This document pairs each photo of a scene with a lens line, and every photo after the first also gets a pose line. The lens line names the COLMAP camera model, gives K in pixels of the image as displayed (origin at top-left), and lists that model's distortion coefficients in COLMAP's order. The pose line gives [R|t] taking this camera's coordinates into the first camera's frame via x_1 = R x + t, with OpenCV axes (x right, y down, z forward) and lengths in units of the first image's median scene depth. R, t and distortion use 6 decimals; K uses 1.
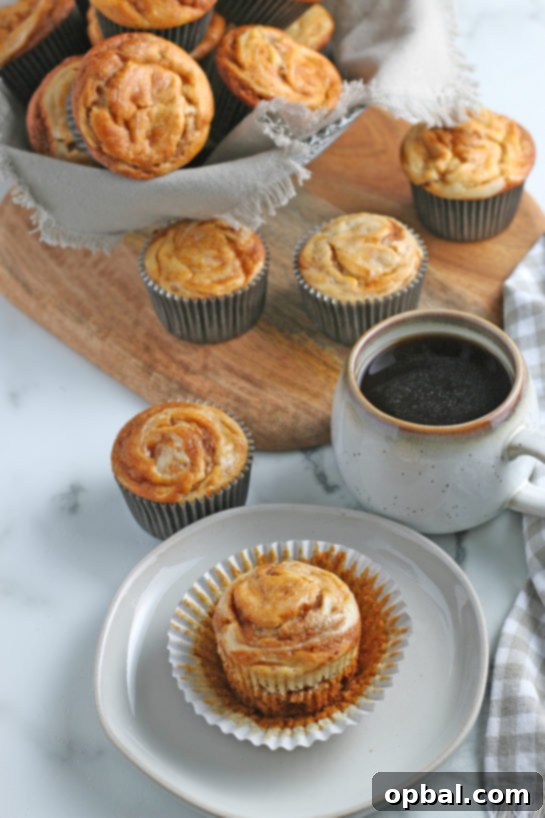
lens RADIAL K [[2023.4, 0, 272.5], [0, 2023.4, 409.0], [0, 0, 1]] dist [-0.107477, -0.854276]
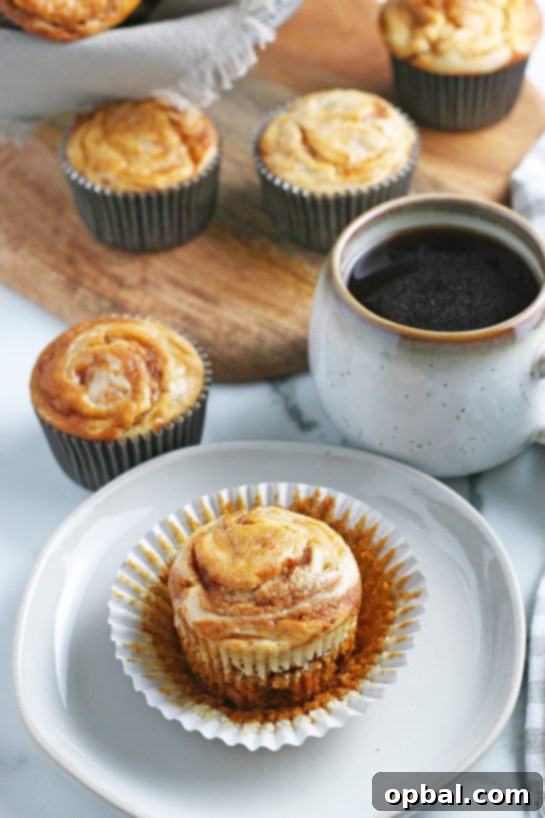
lens RADIAL K [[2023.4, 0, 272.5], [0, 2023.4, 409.0], [0, 0, 1]] dist [-0.107477, -0.854276]
pose [[0.998476, -0.013029, 0.053619, -0.027699], [0.014263, 0.999641, -0.022699, 0.051780], [-0.053304, 0.023429, 0.998303, 0.214153]]
